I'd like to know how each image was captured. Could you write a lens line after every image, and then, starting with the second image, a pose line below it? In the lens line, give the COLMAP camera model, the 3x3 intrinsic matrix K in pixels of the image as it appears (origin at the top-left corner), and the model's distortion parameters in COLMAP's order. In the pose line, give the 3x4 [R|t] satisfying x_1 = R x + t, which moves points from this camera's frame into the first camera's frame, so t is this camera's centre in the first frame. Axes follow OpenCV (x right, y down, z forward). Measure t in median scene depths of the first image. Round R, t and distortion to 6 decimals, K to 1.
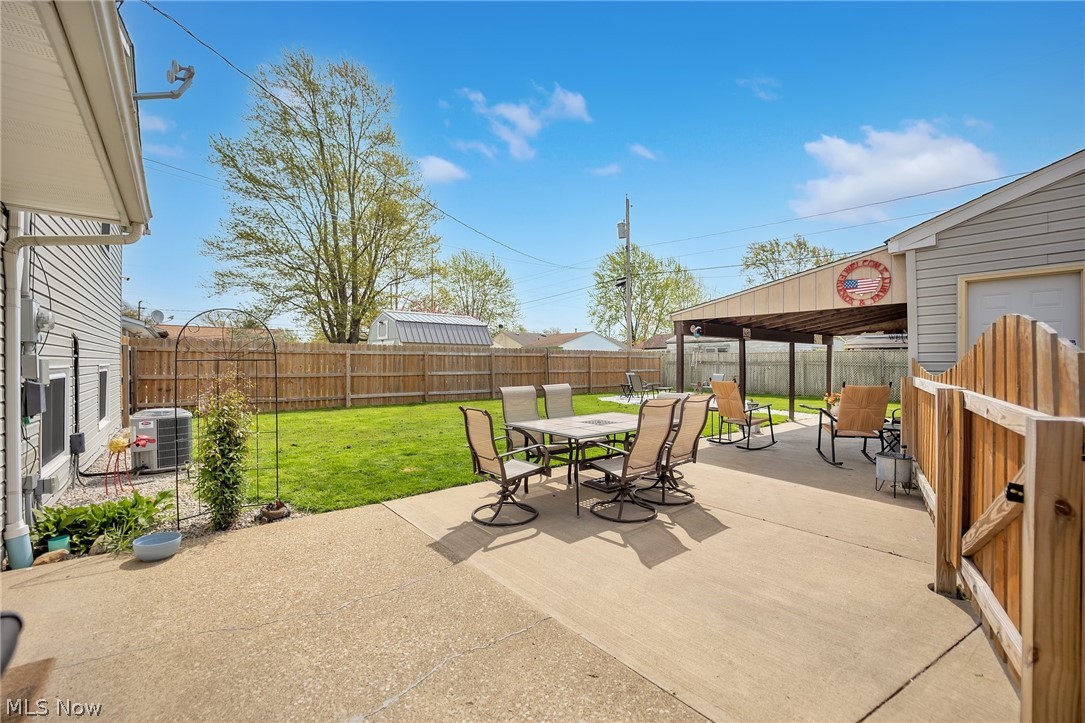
lens RADIAL K [[448.5, 0, 542.5], [0, 448.5, 361.5], [0, 0, 1]] dist [-0.023805, 0.000277]
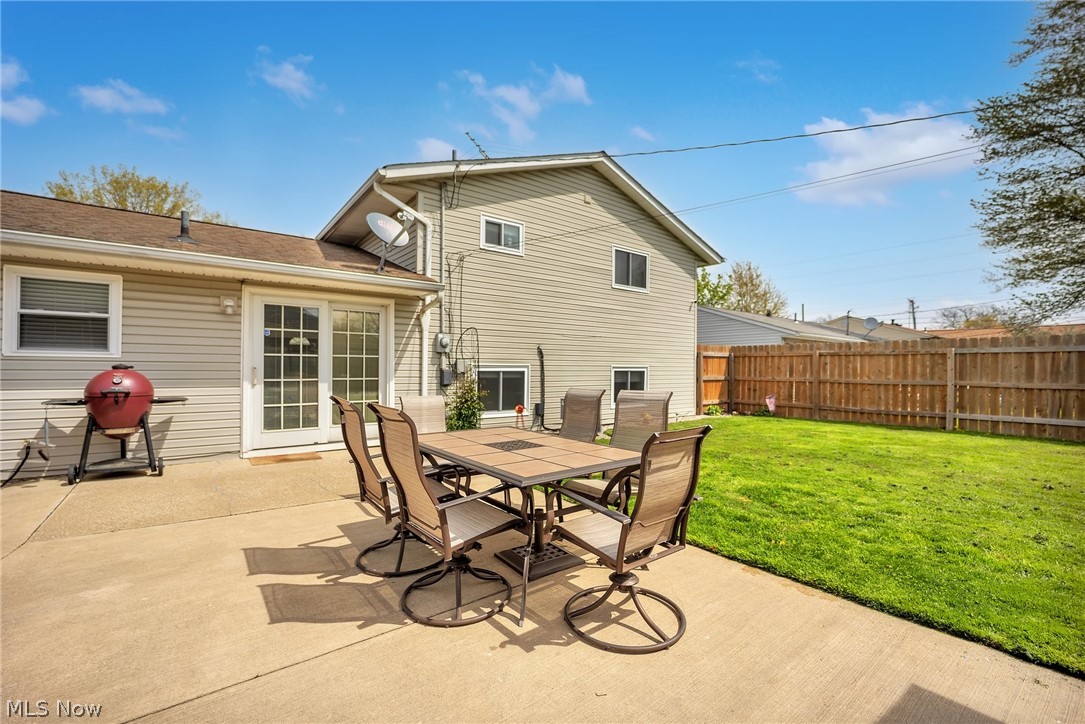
lens RADIAL K [[447.7, 0, 534.7], [0, 447.7, 368.8], [0, 0, 1]] dist [-0.021502, -0.000603]
pose [[-0.042896, -0.000499, -0.999079, 0.340790], [-0.003015, 0.999995, -0.000370, 0.011595], [0.999075, 0.002996, -0.042898, 0.472980]]
